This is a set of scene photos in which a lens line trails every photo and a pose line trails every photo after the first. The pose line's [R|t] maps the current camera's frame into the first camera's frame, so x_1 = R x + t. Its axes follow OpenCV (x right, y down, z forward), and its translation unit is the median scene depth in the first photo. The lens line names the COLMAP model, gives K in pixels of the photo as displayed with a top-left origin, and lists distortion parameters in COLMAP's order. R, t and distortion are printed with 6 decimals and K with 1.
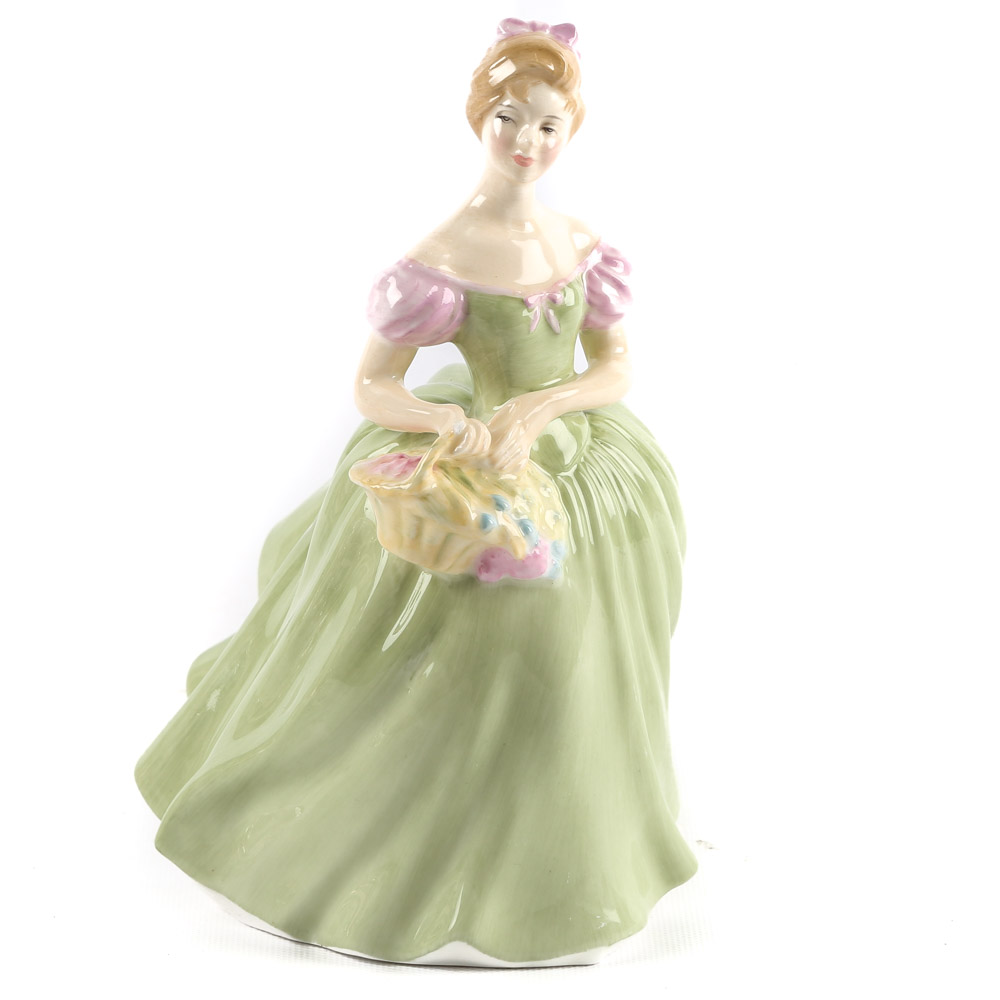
lens RADIAL K [[4009.8, 0, 500.0], [0, 4009.8, 500.0], [0, 0, 1]] dist [-0.366567, 2.154176]
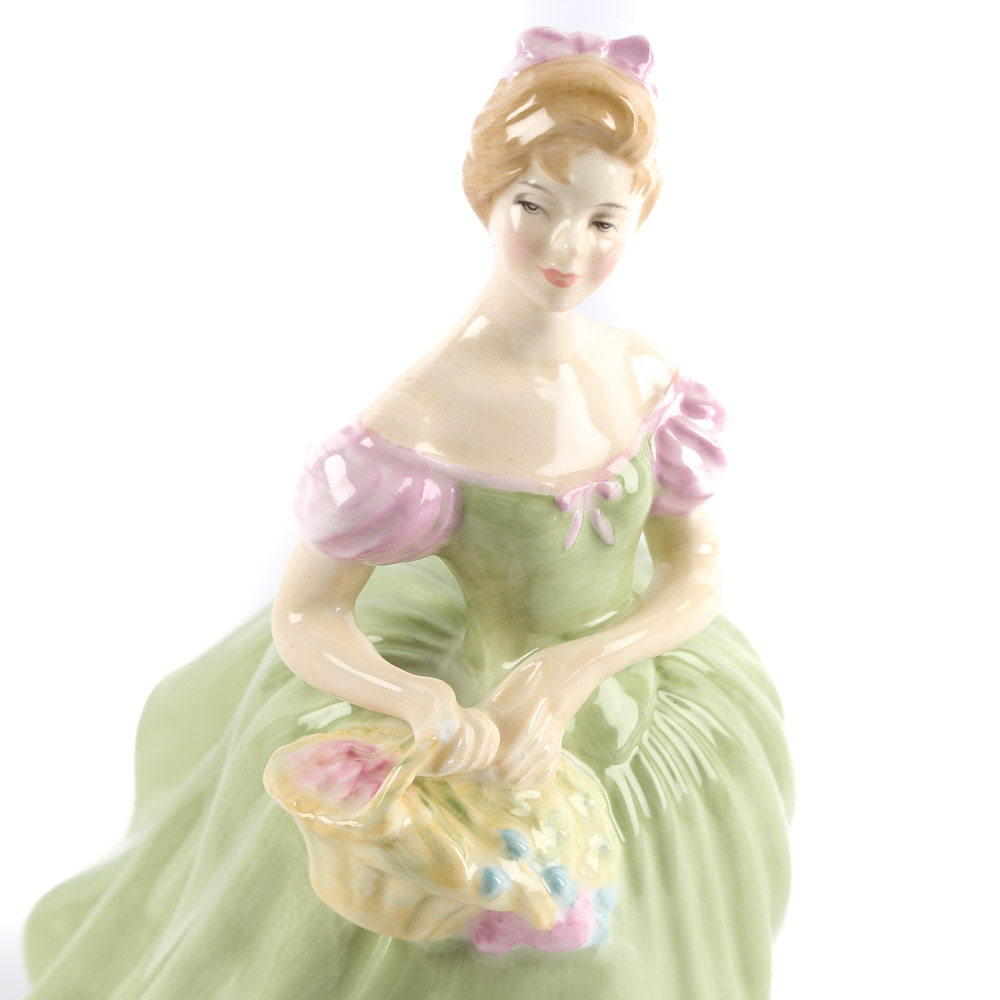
lens RADIAL K [[4009.8, 0, 500.0], [0, 4009.8, 500.0], [0, 0, 1]] dist [-0.366567, 2.154176]
pose [[0.999855, 0.009814, 0.013929, -0.010781], [-0.011130, 0.995150, 0.097742, -0.108069], [-0.012903, -0.097882, 0.995114, 0.401687]]
